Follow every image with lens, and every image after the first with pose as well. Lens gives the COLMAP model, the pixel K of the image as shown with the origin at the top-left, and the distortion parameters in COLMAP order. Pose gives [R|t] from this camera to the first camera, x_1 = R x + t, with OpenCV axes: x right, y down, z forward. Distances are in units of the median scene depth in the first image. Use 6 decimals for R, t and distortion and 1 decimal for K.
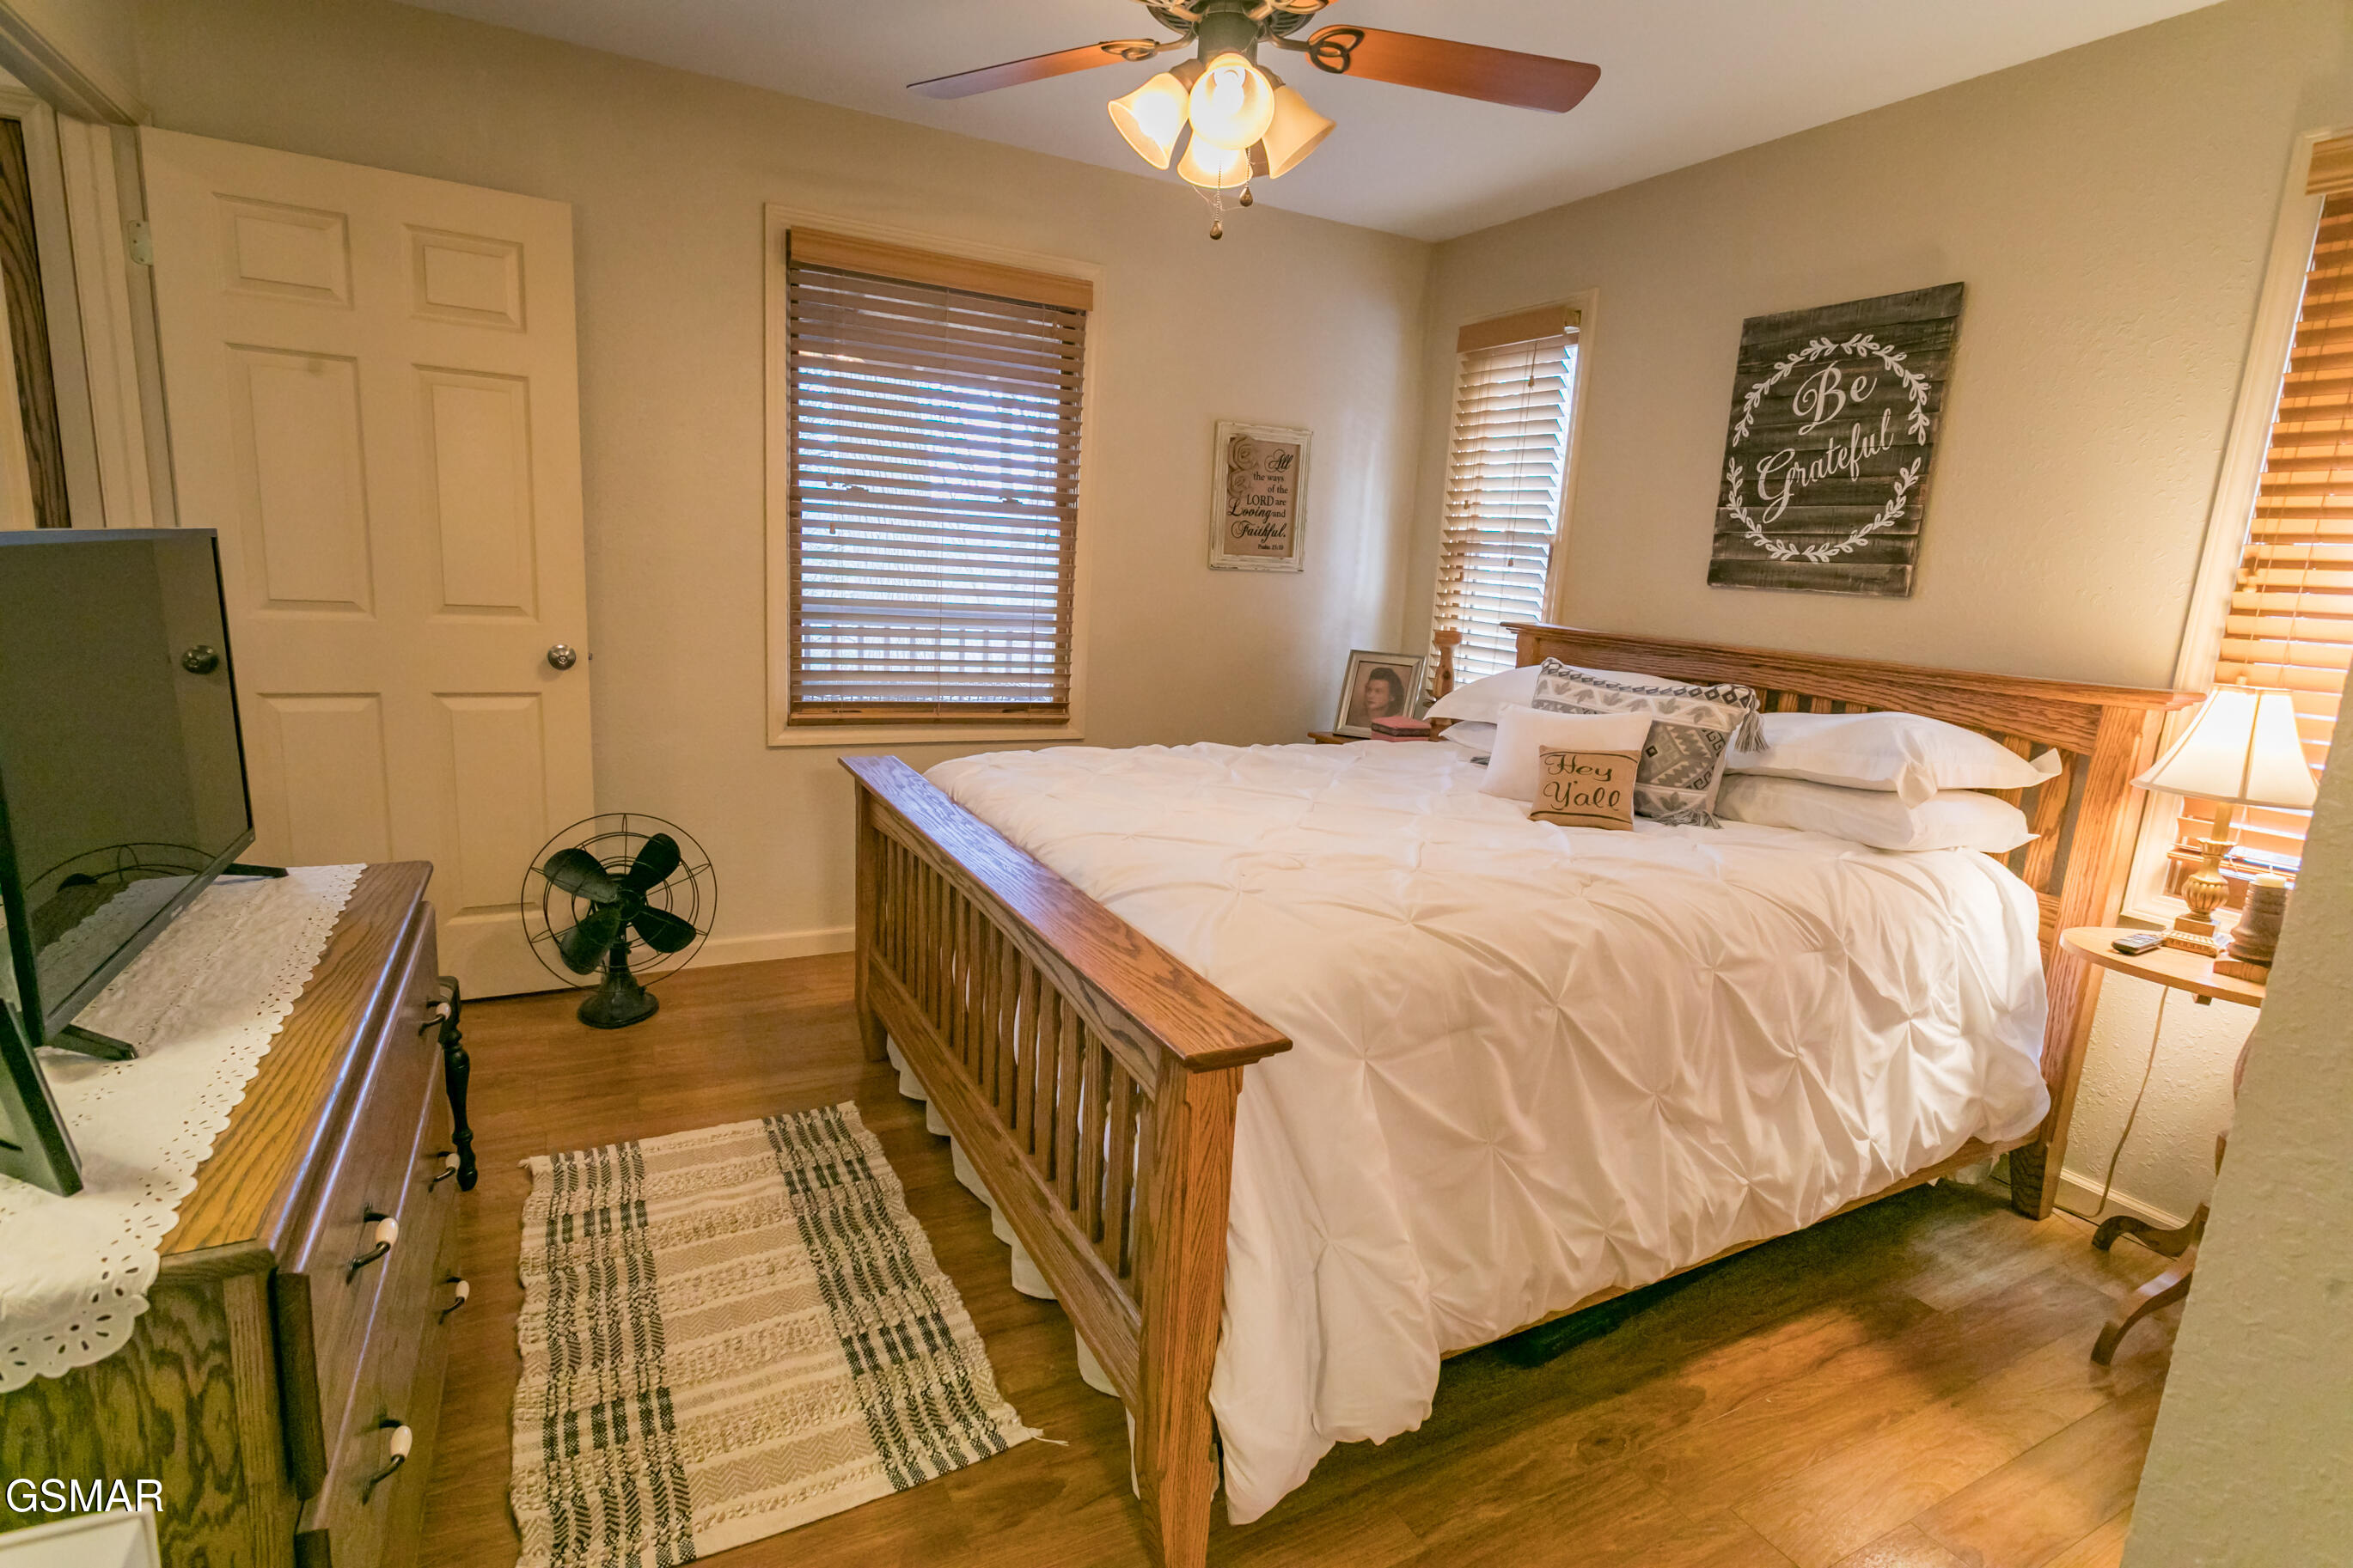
lens RADIAL K [[1146.9, 0, 1179.0], [0, 1146.9, 782.6], [0, 0, 1]] dist [-0.009718, 0.006088]
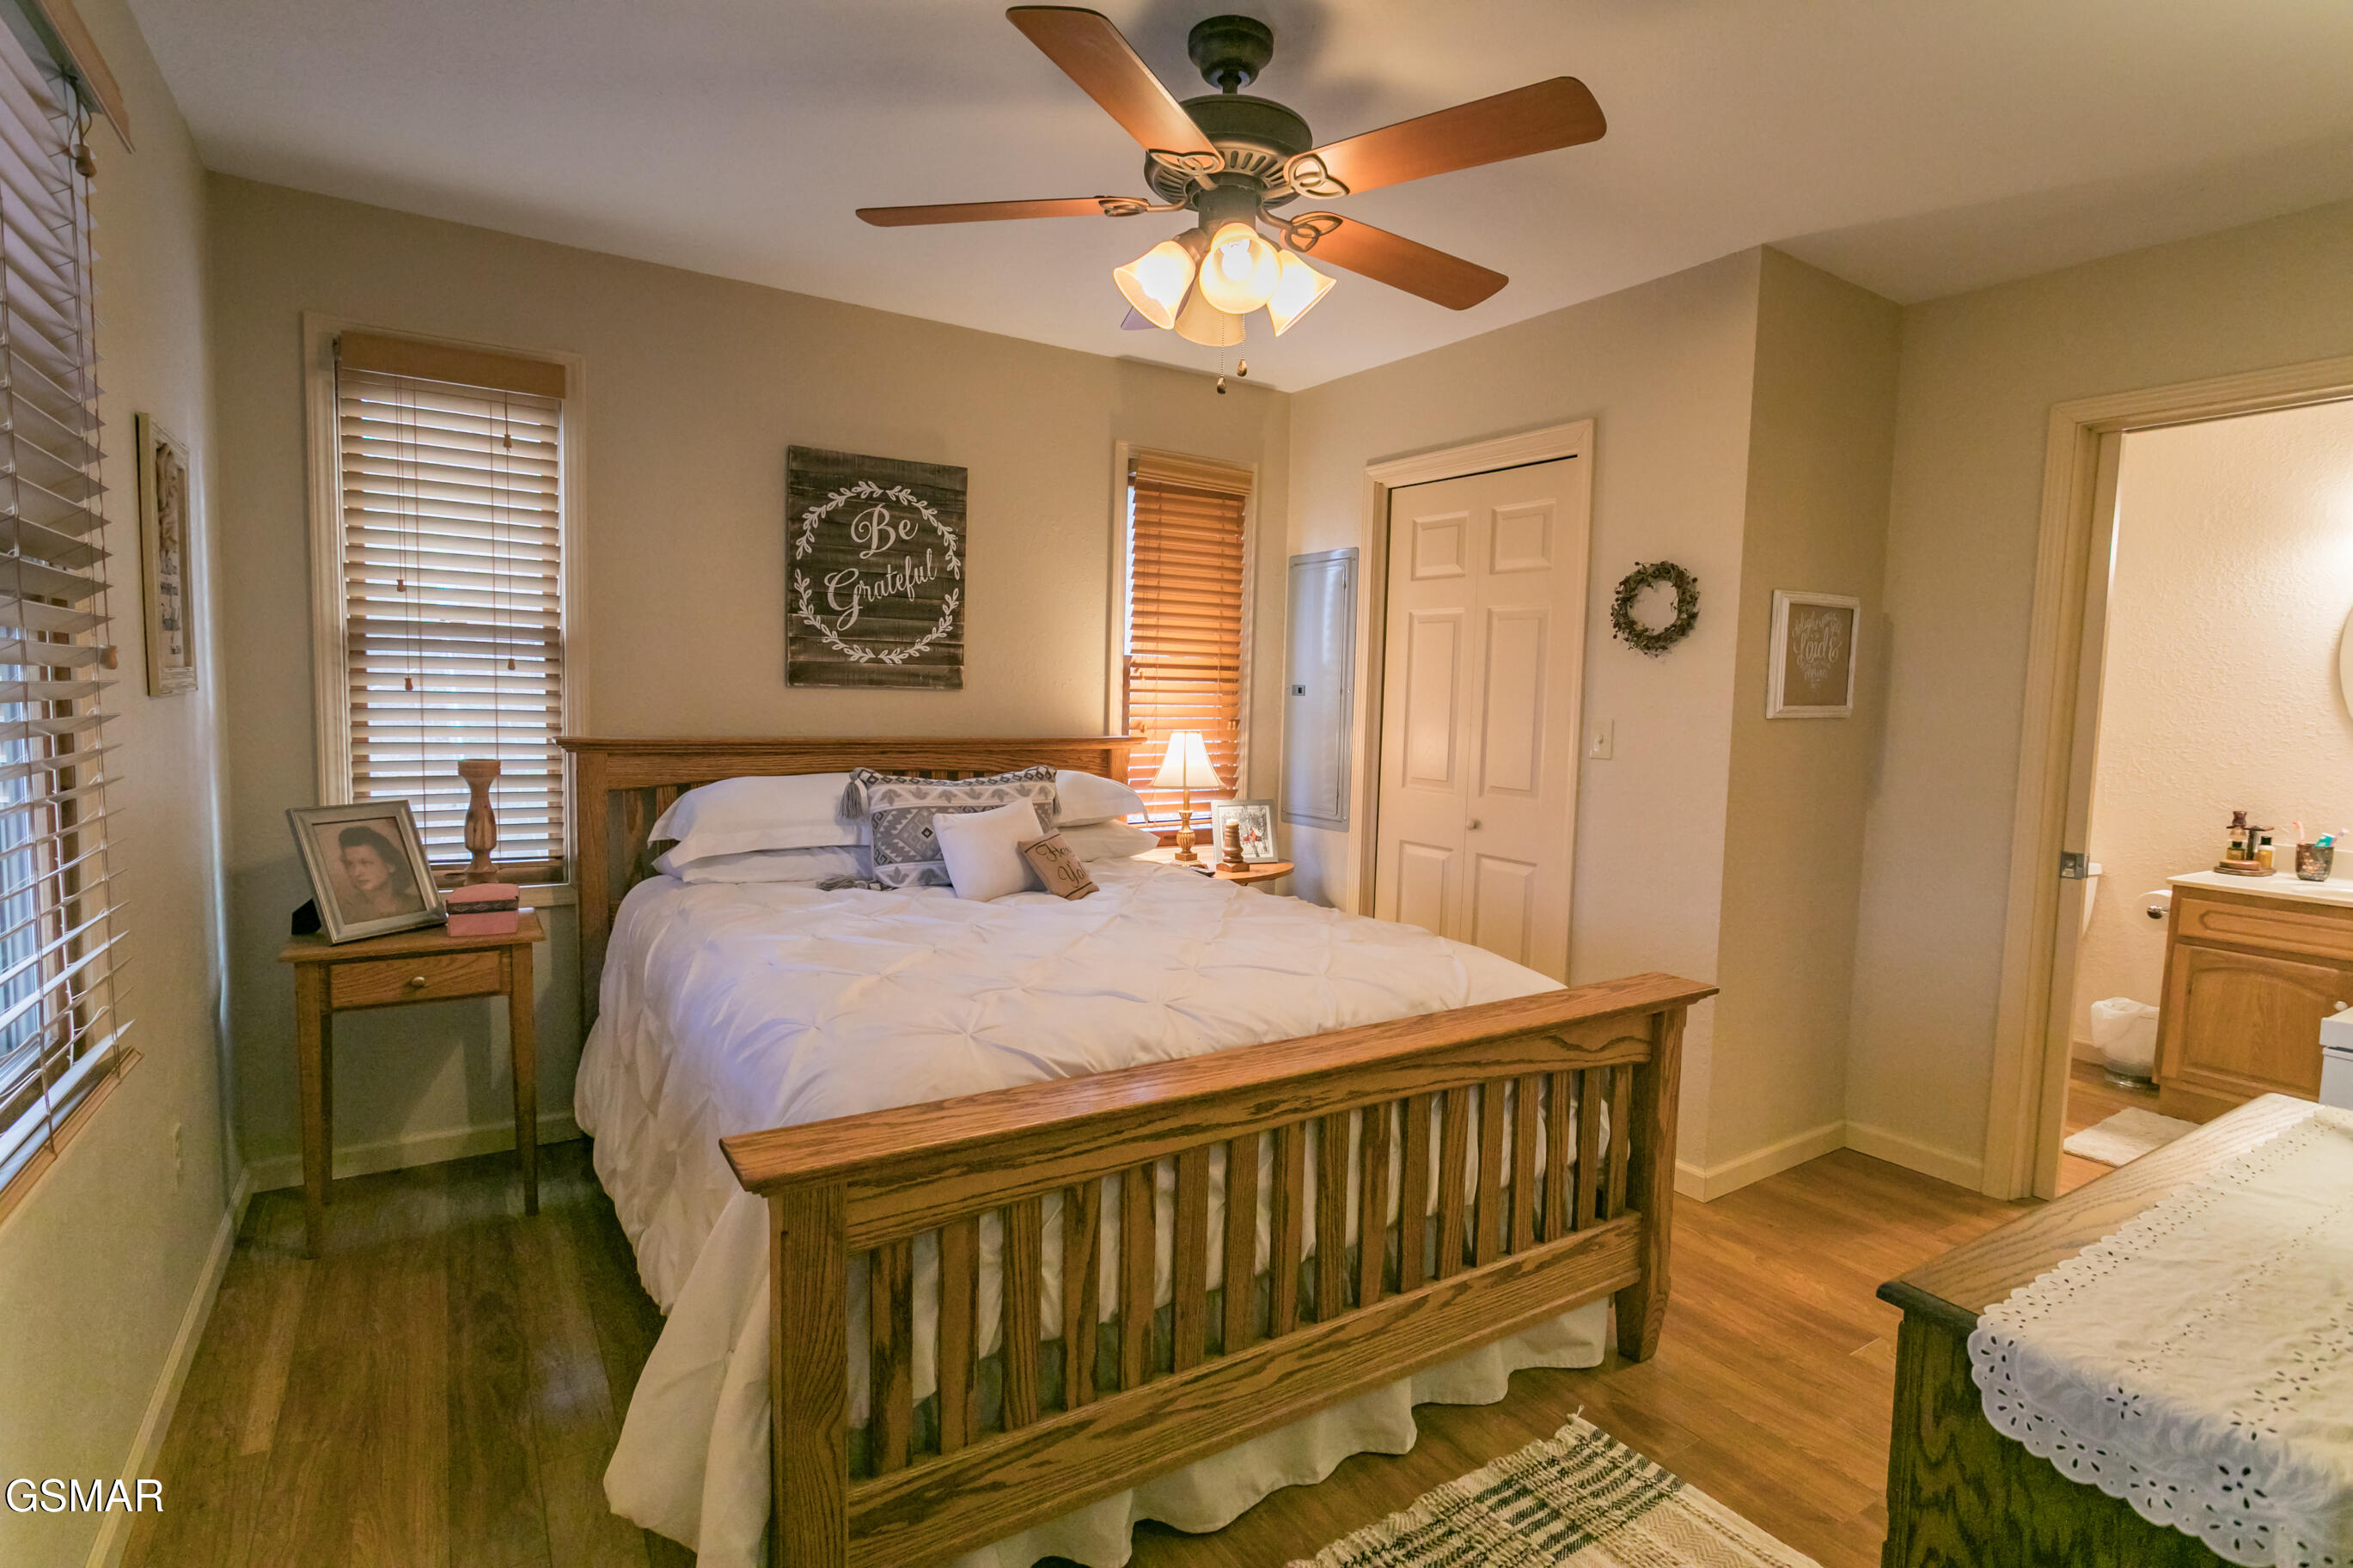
lens RADIAL K [[1146.9, 0, 1182.4], [0, 1146.9, 776.7], [0, 0, 1]] dist [-0.009718, 0.006088]
pose [[-0.091611, -0.136799, 0.986354, -0.698523], [0.163438, 0.975021, 0.150407, -0.208094], [-0.982291, 0.174987, -0.066965, 0.795223]]
